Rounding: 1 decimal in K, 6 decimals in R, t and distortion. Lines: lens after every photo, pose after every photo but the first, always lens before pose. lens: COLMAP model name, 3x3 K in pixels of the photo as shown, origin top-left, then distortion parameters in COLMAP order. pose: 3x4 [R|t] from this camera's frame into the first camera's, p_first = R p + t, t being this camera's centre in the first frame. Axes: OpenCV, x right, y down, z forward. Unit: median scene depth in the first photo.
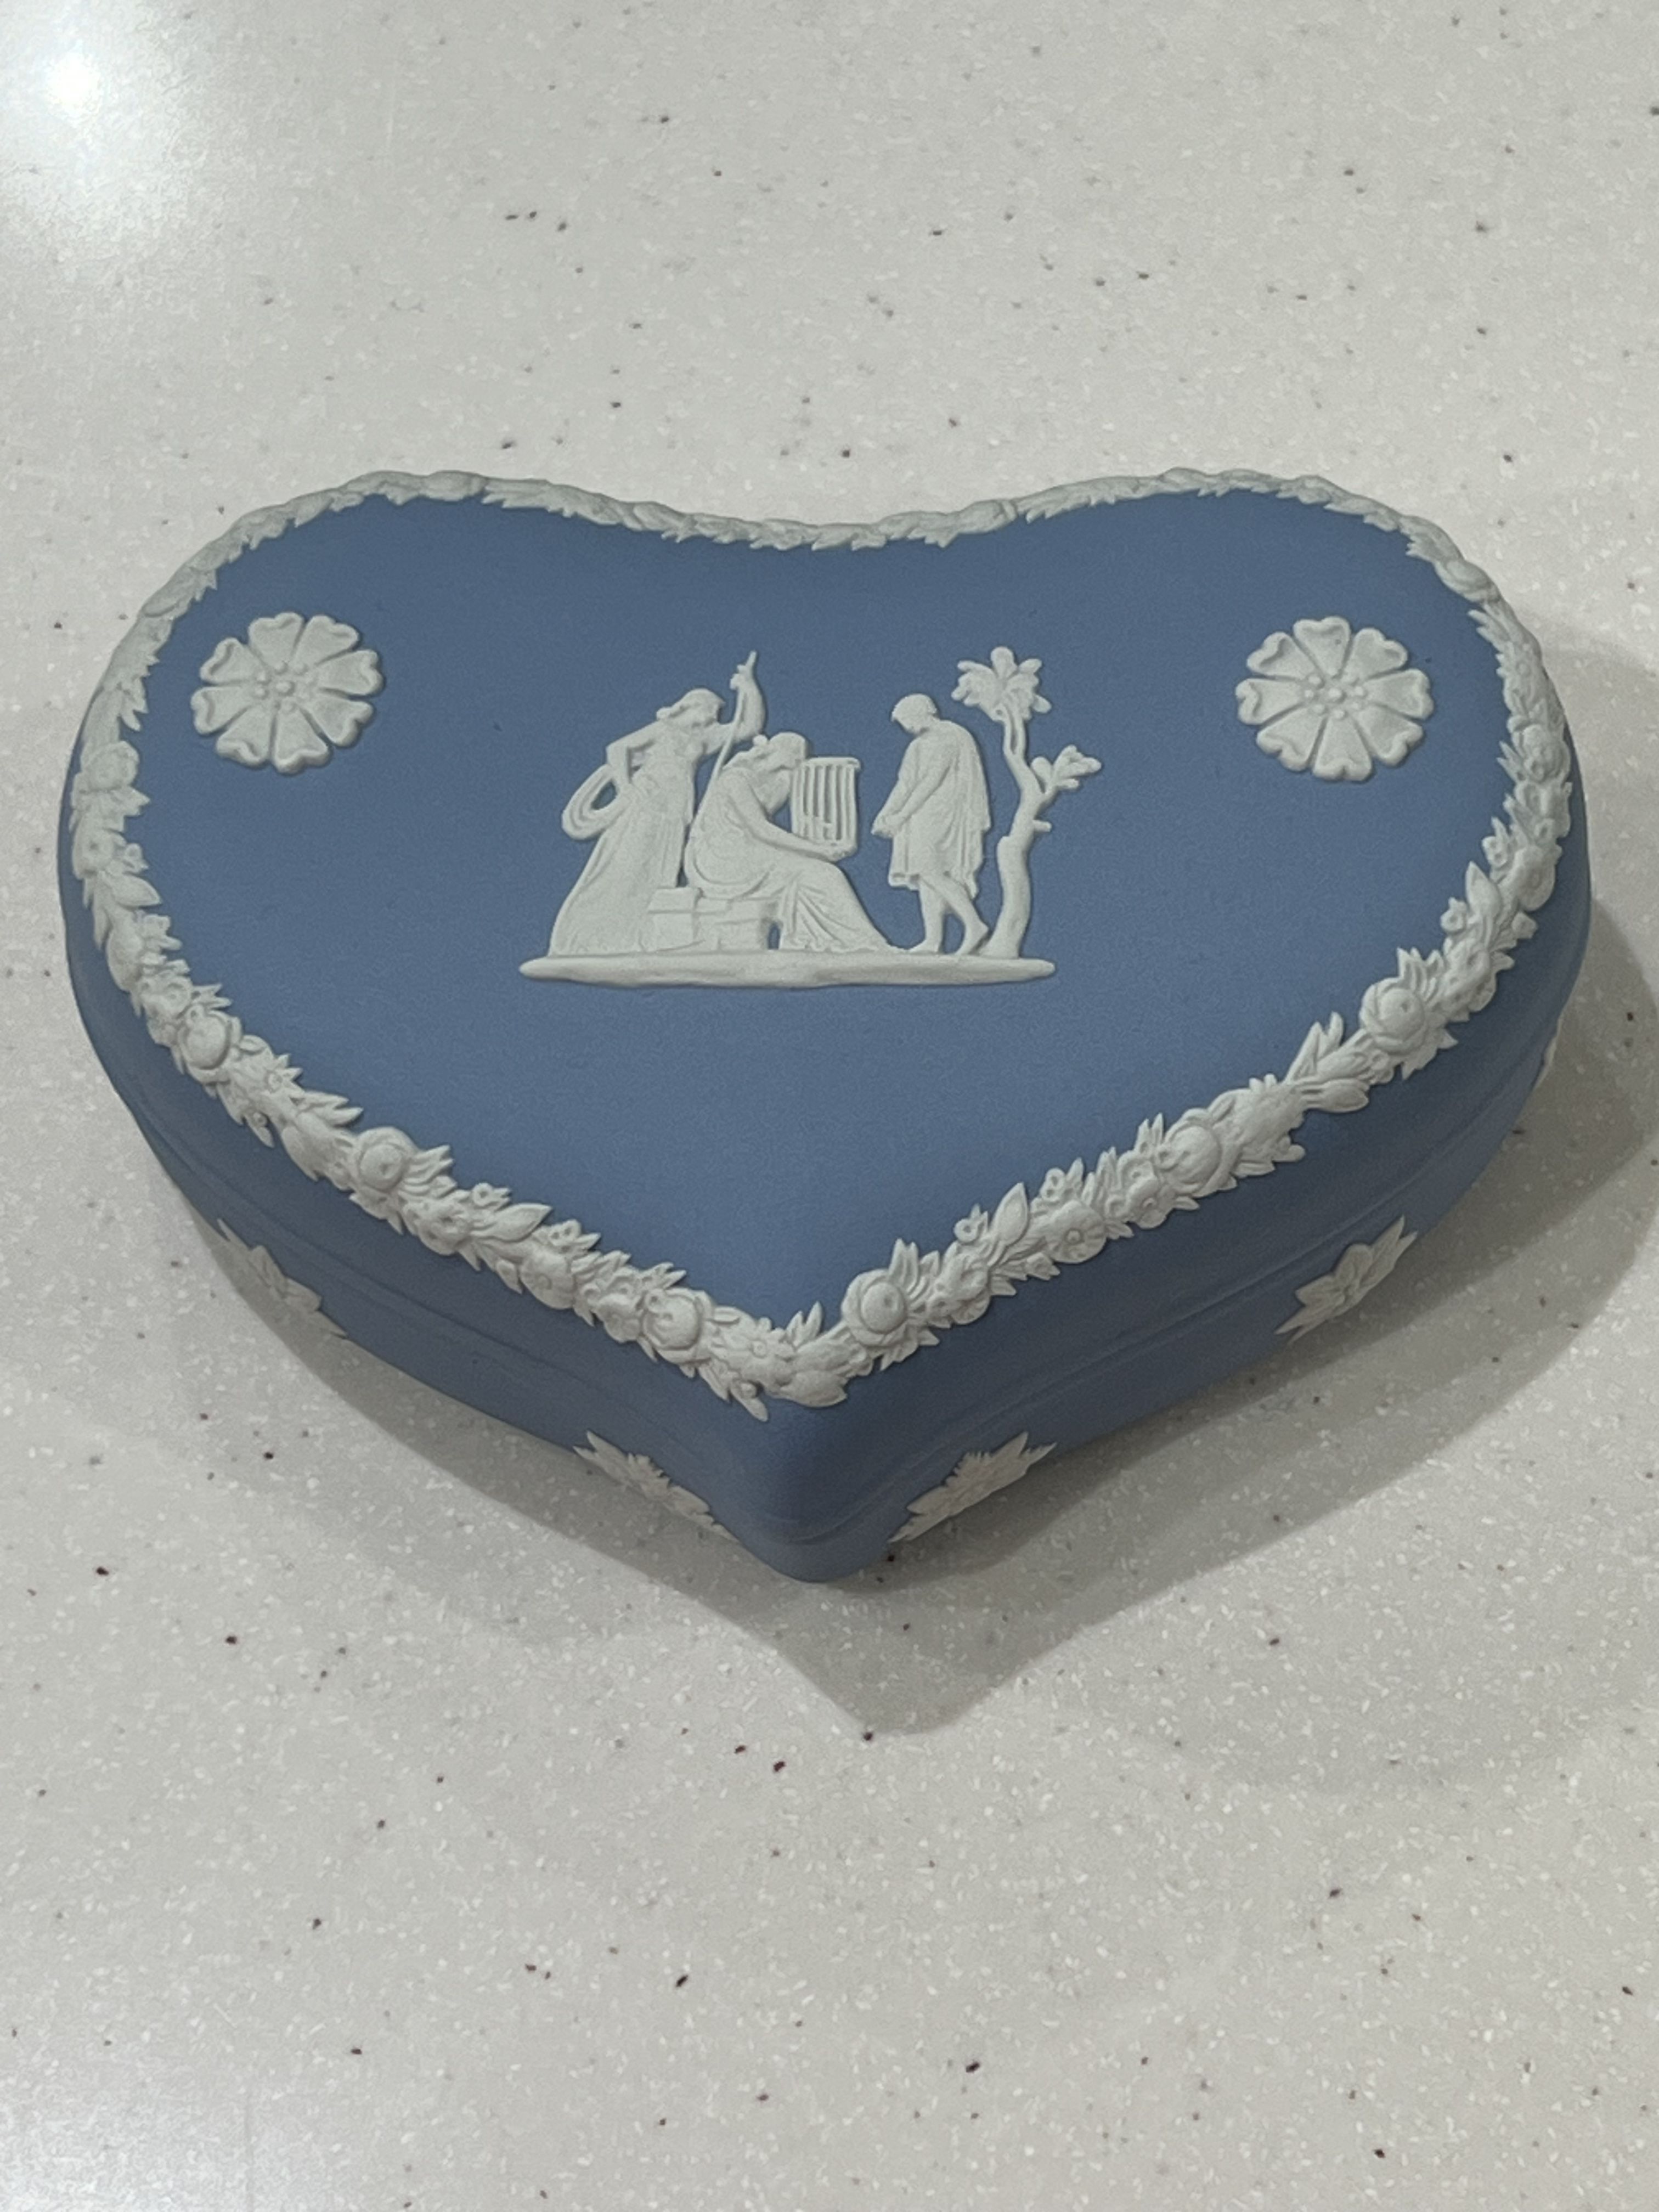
lens RADIAL K [[5160.0, 0, 759.3], [0, 5160.0, 1189.5], [0, 0, 1]] dist [0.192635, -0.697219]
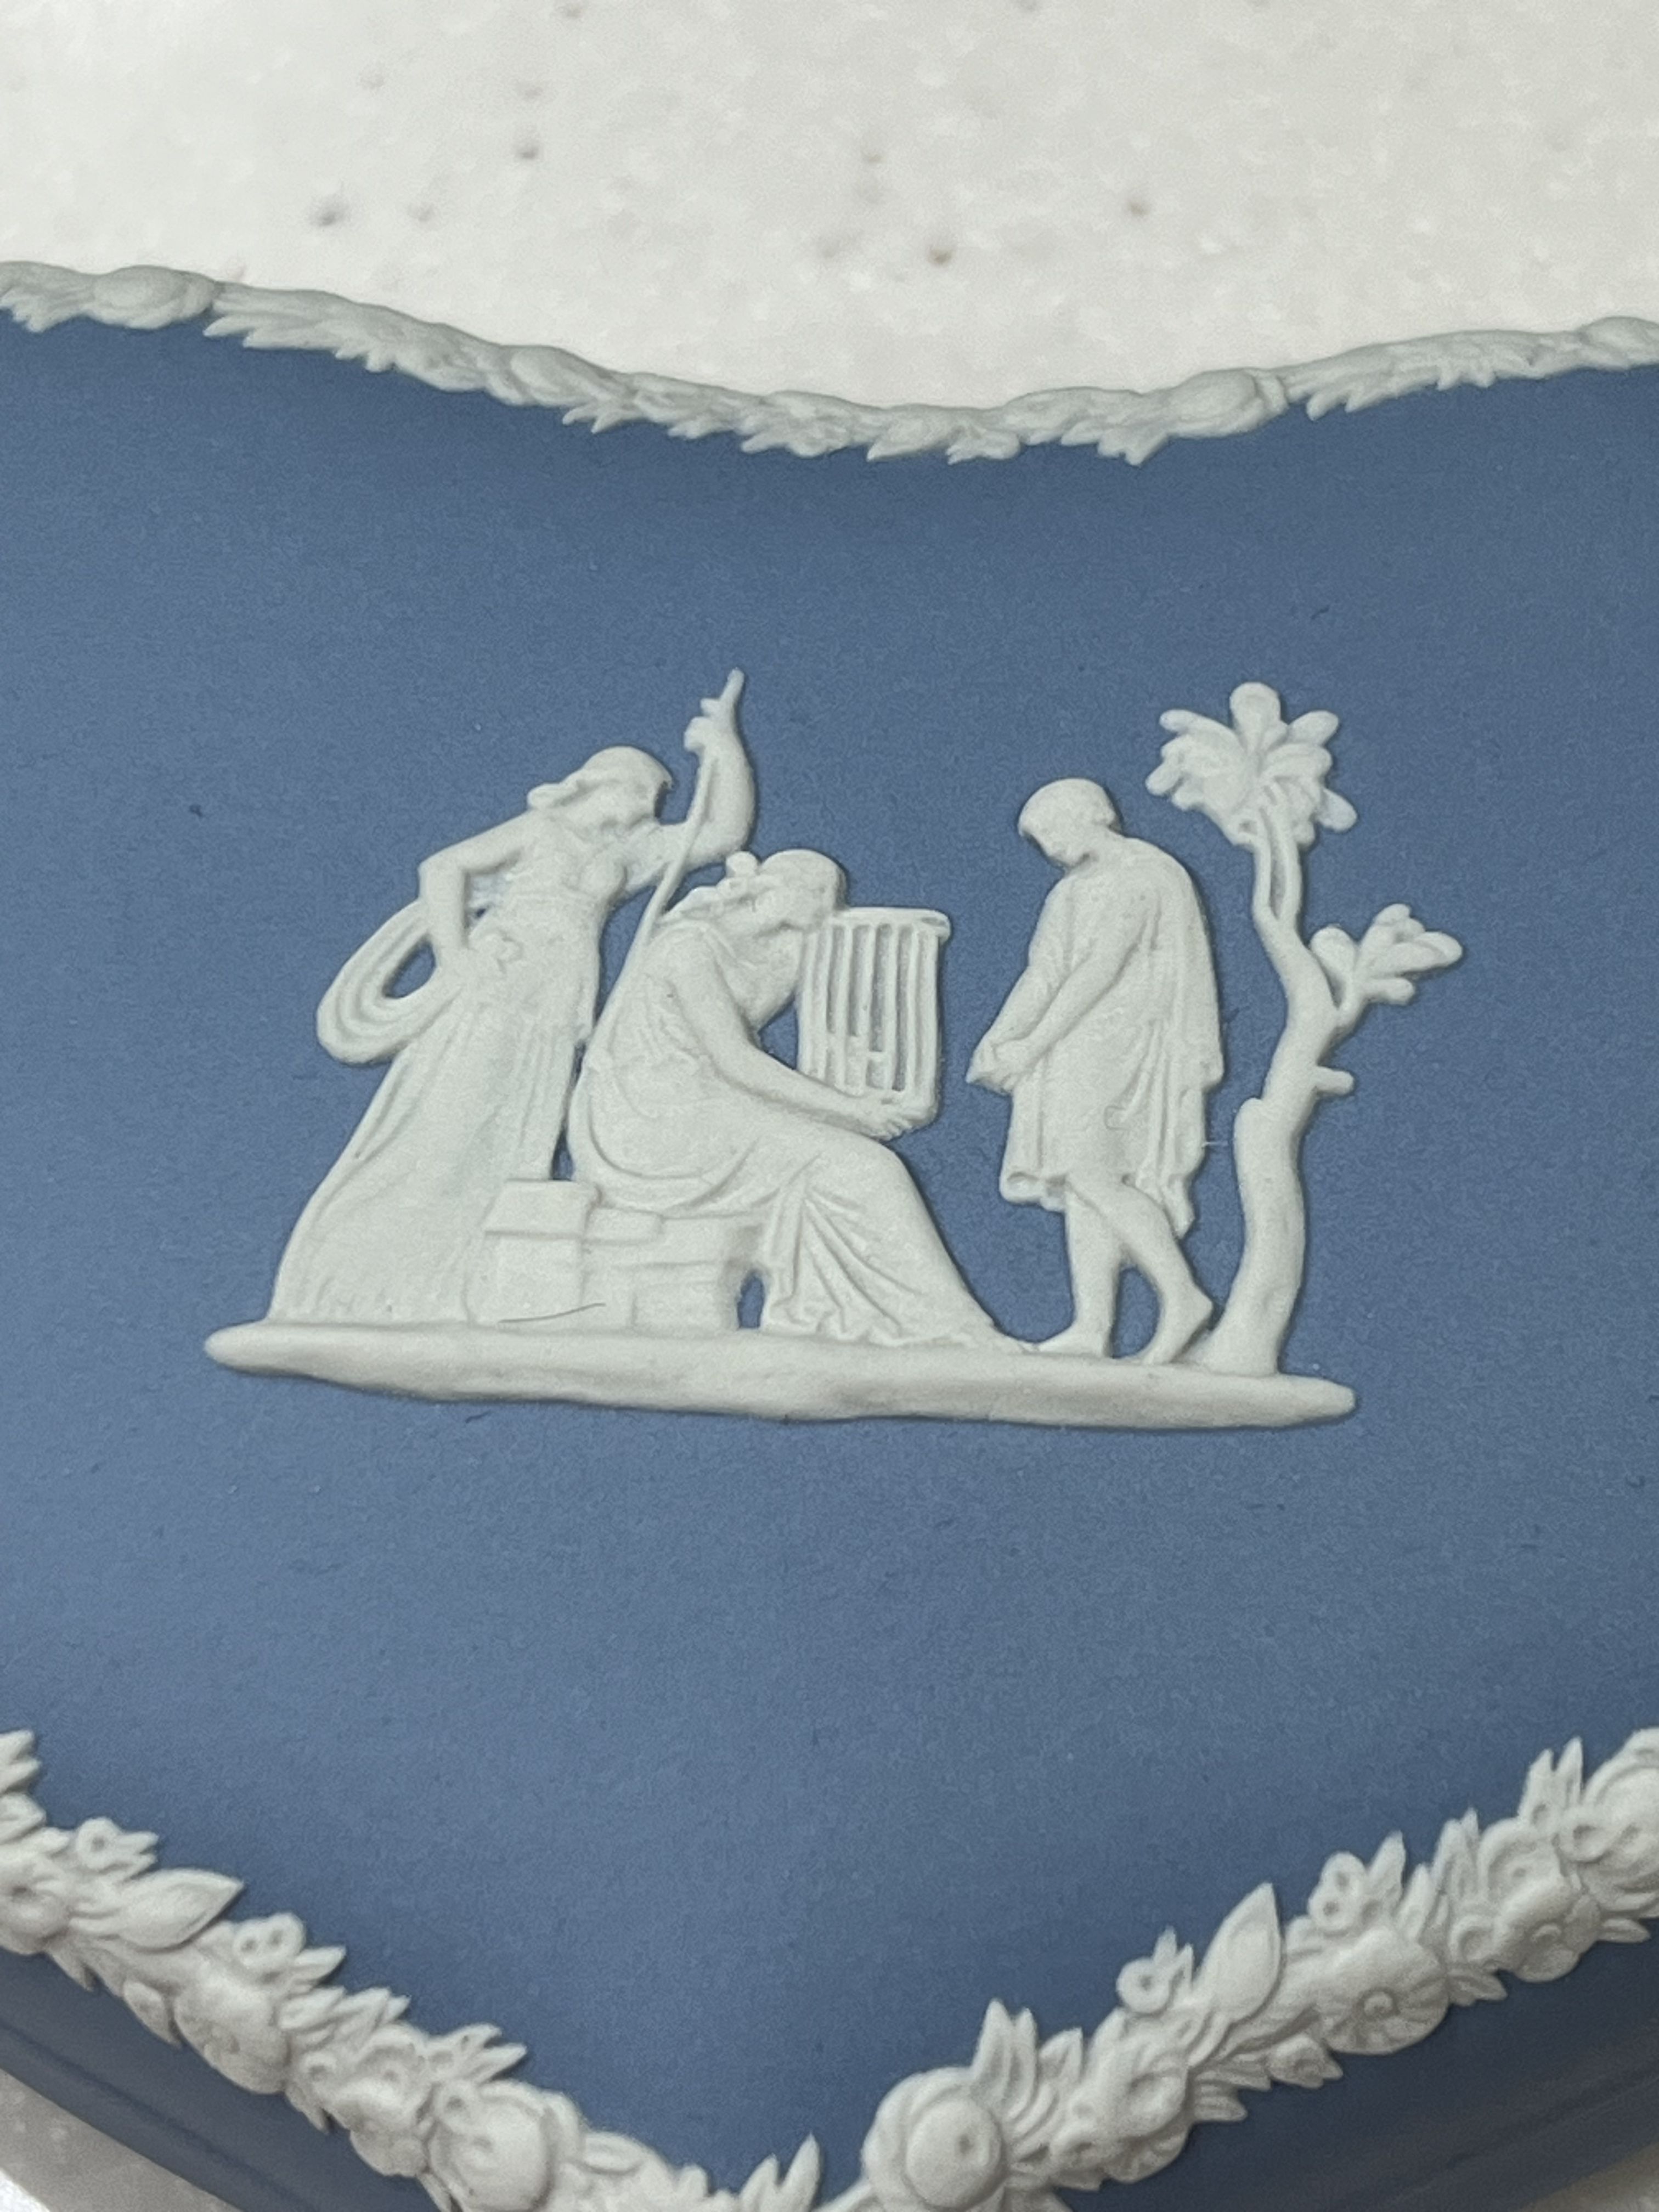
lens RADIAL K [[5160.0, 0, 759.3], [0, 5160.0, 1189.5], [0, 0, 1]] dist [0.192635, -0.697219]
pose [[0.999201, 0.039131, -0.008095, 0.006909], [-0.038773, 0.998430, 0.040427, -0.077202], [0.009664, -0.040081, 0.999150, 0.529259]]
